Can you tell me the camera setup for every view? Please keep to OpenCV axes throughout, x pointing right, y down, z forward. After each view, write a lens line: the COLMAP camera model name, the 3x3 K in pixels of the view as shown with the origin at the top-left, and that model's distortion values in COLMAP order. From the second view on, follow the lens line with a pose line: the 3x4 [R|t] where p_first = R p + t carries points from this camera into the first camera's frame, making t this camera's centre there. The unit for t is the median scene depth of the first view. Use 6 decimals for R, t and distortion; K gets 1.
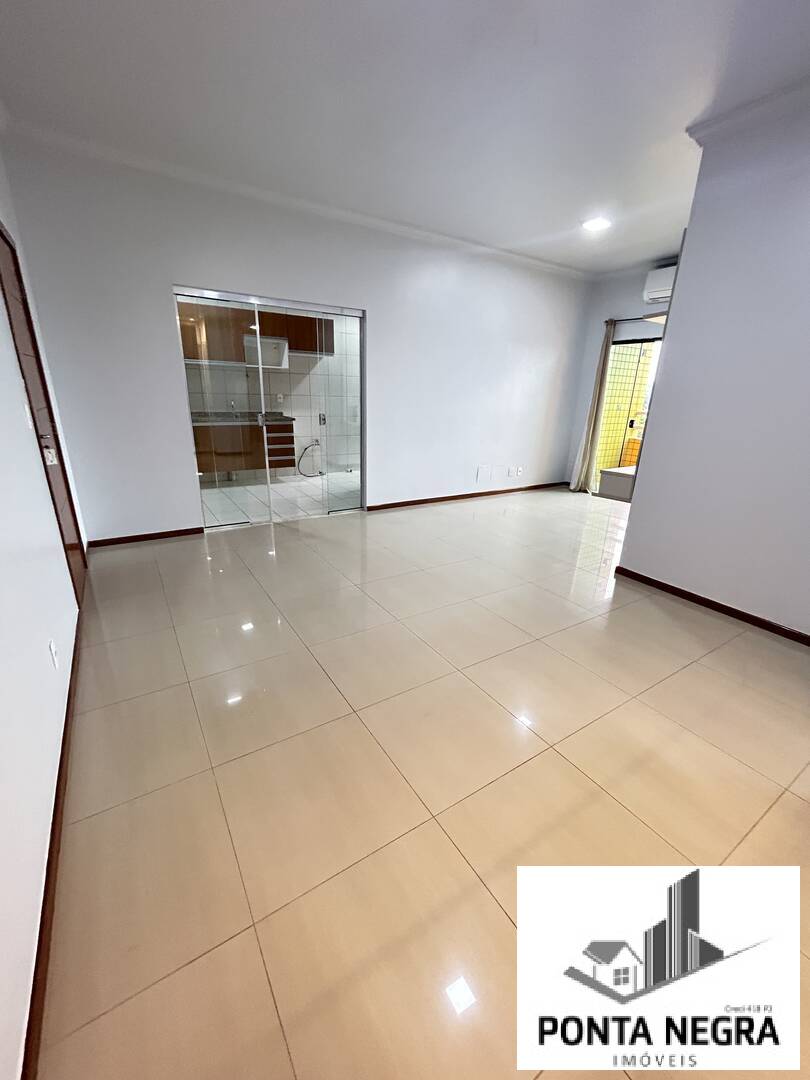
lens RADIAL K [[437.4, 0, 409.3], [0, 437.4, 541.3], [0, 0, 1]] dist [0.000609, 0.000168]
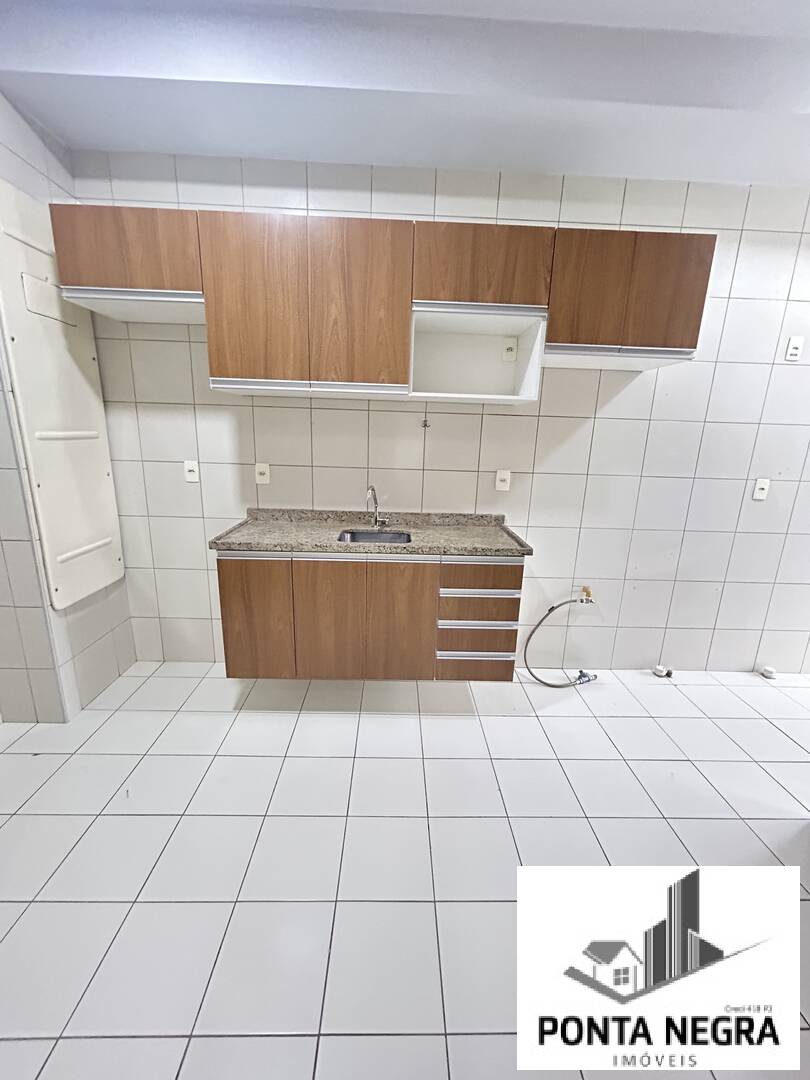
lens RADIAL K [[437.4, 0, 404.5], [0, 437.4, 536.6], [0, 0, 1]] dist [0.000609, 0.000168]
pose [[0.852269, 0.119293, -0.509320, -0.175770], [-0.179408, 0.981254, -0.070384, -0.246430], [0.491376, 0.151362, 0.857694, 0.664096]]
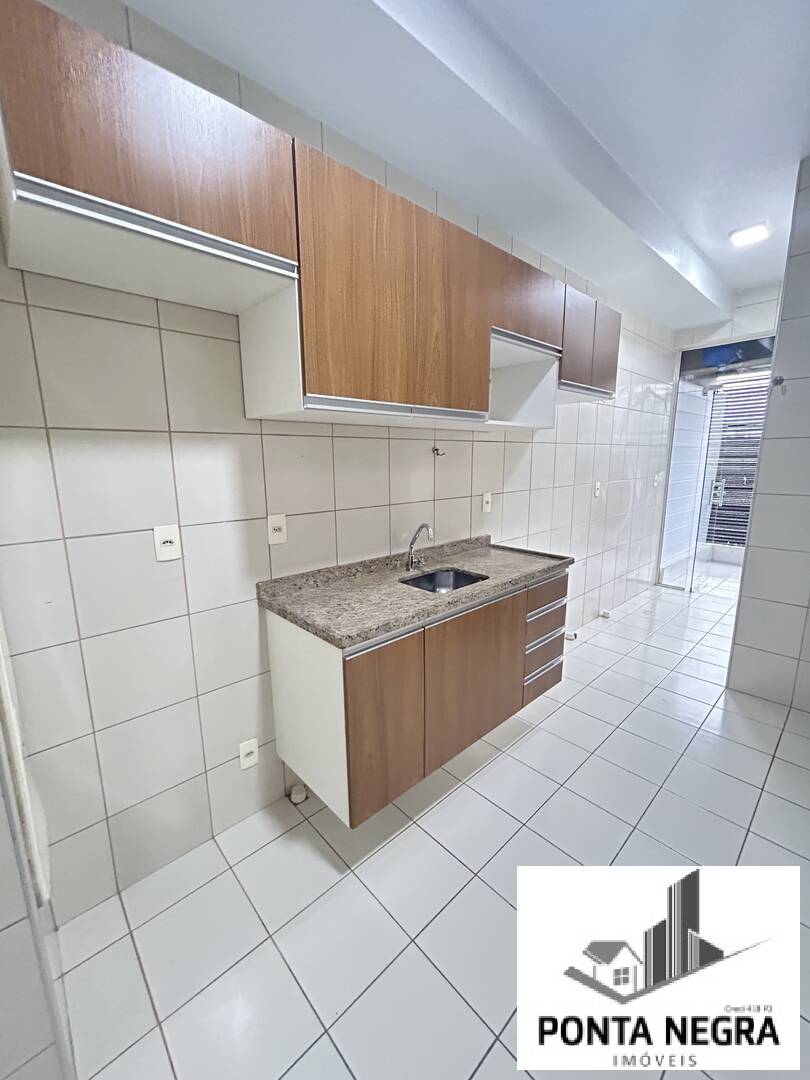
lens RADIAL K [[437.4, 0, 403.9], [0, 437.4, 536.2], [0, 0, 1]] dist [0.000609, 0.000168]
pose [[0.983541, -0.067264, 0.167698, -0.452439], [0.092114, 0.985118, -0.145110, -0.254902], [-0.155441, 0.158169, 0.975100, 0.650297]]
